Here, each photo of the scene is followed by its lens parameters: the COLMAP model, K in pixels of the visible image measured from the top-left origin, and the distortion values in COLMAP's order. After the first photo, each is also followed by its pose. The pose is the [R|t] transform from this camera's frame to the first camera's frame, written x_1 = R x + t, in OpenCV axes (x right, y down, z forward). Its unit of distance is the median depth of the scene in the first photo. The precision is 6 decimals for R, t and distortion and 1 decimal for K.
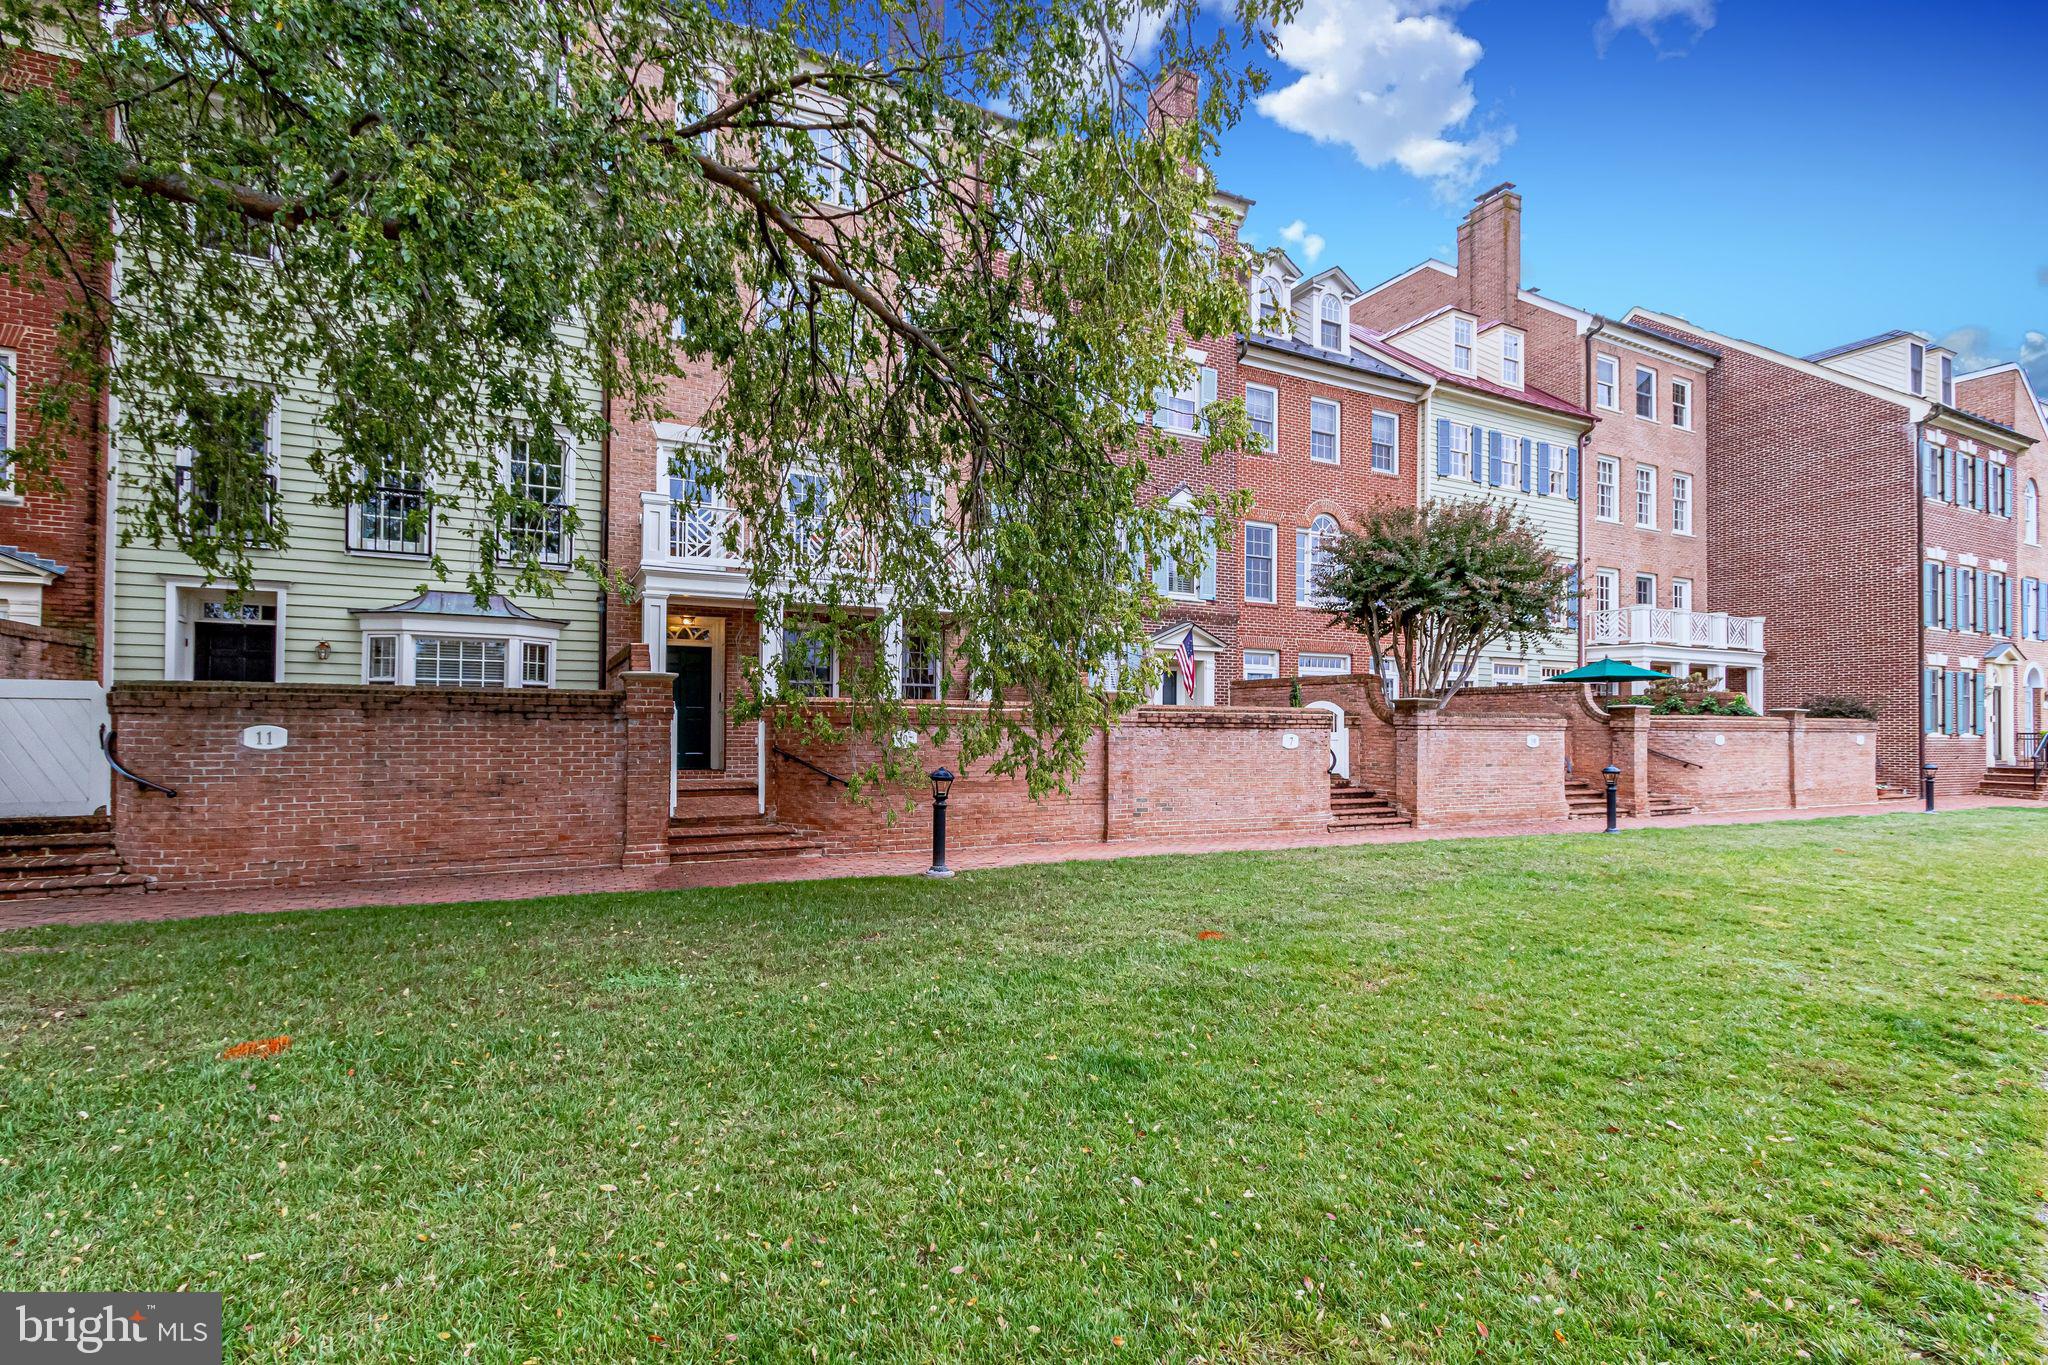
lens RADIAL K [[954.5, 0, 1022.3], [0, 954.5, 700.2], [0, 0, 1]] dist [0.016342, 0.000405]
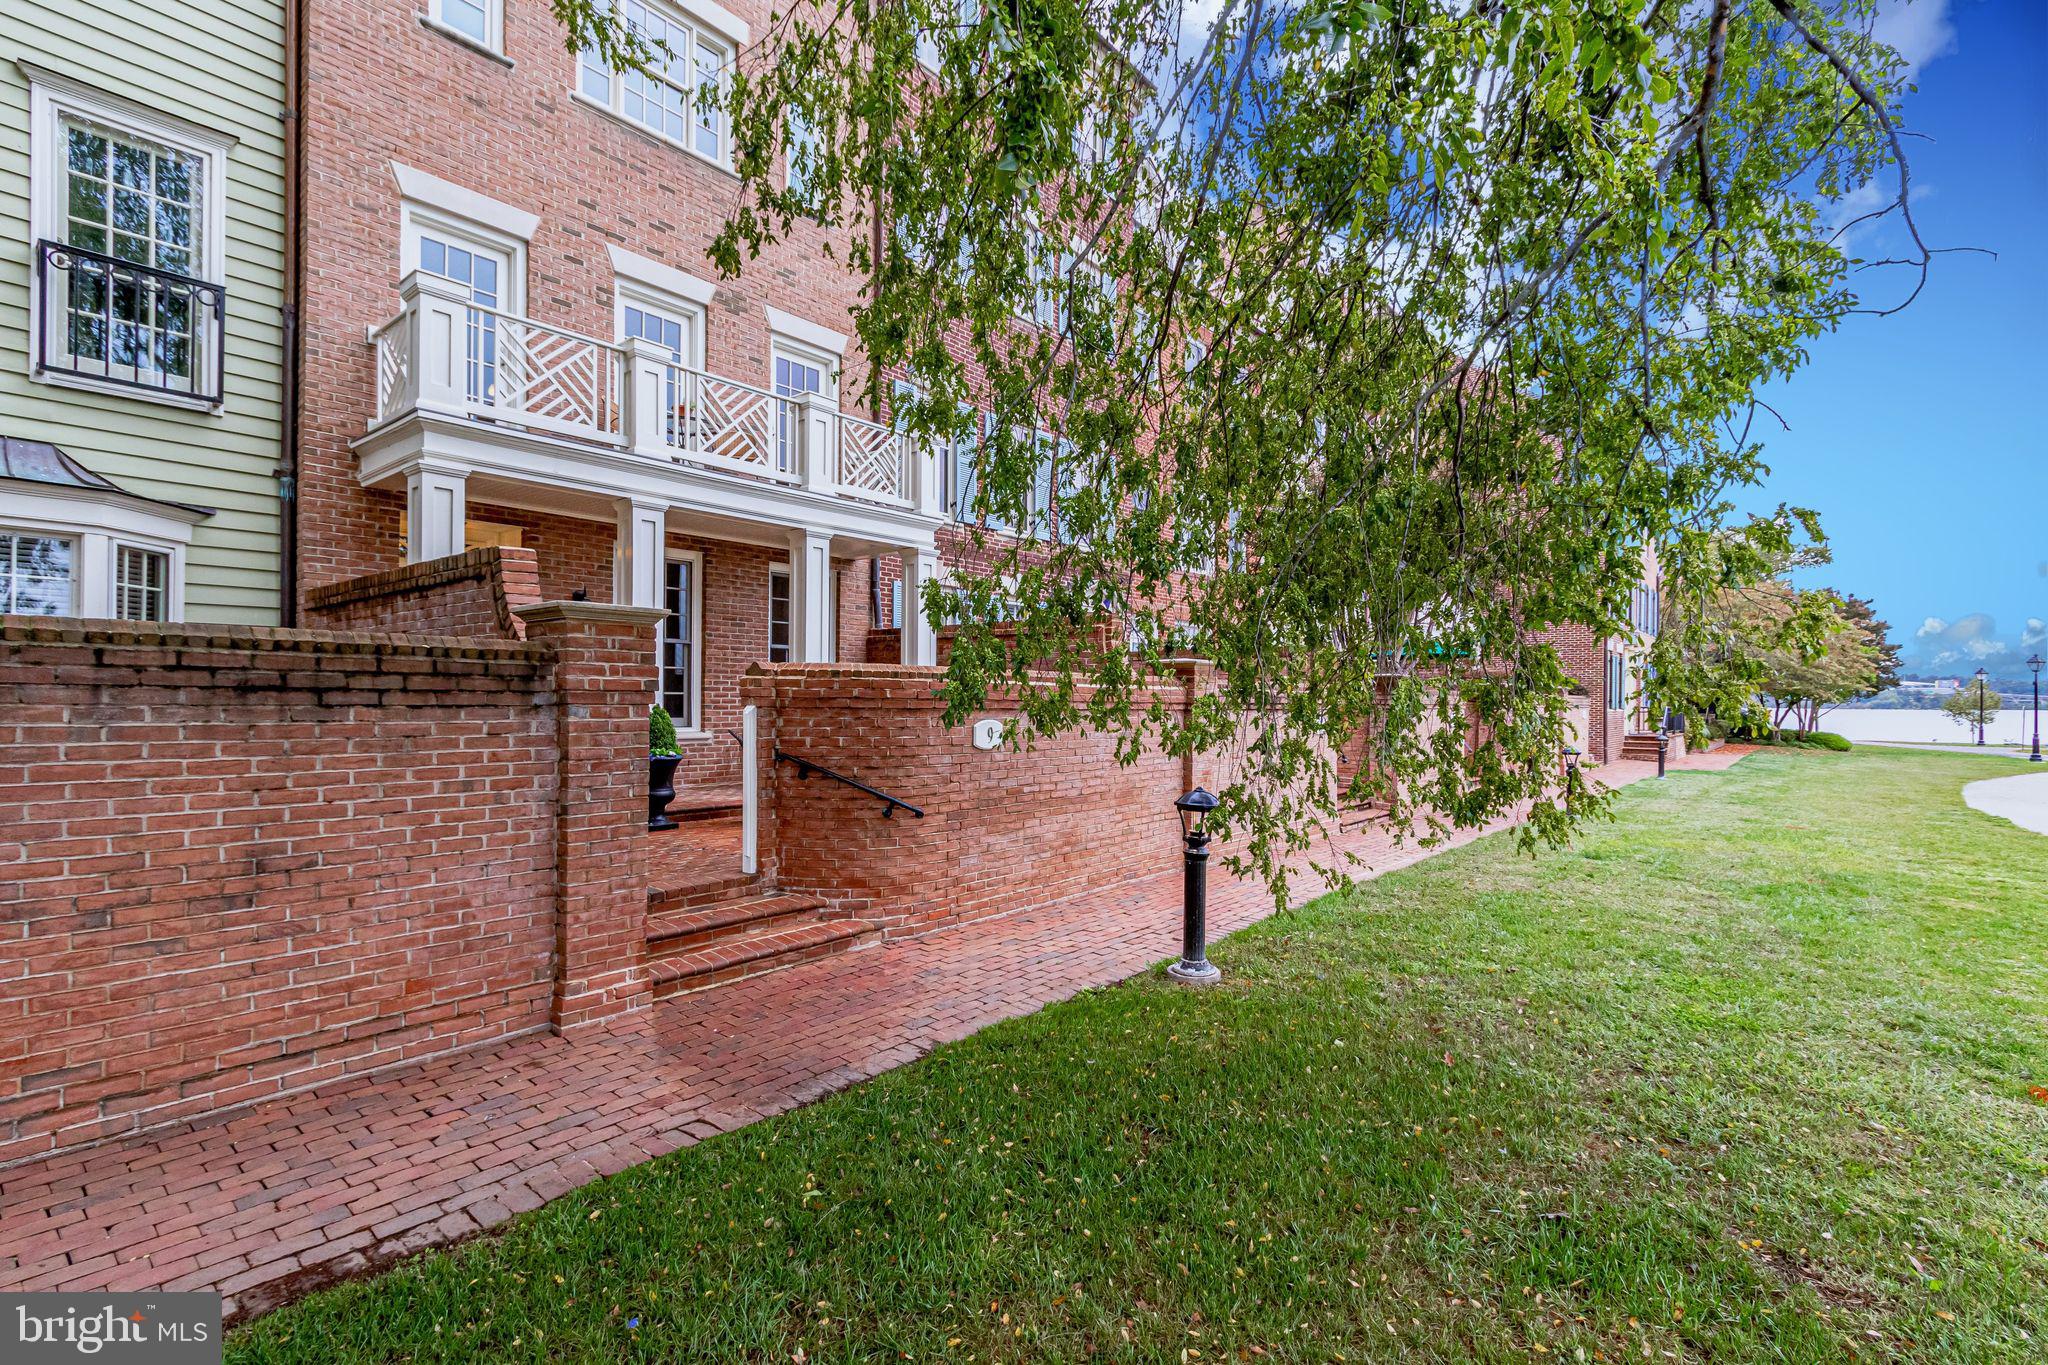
lens RADIAL K [[954.5, 0, 1016.7], [0, 954.5, 685.6], [0, 0, 1]] dist [0.016342, 0.000405]
pose [[0.920669, 0.004090, 0.390324, -0.345975], [-0.009536, 0.999882, 0.012014, 0.002775], [-0.390229, -0.014783, 0.920599, 0.435891]]
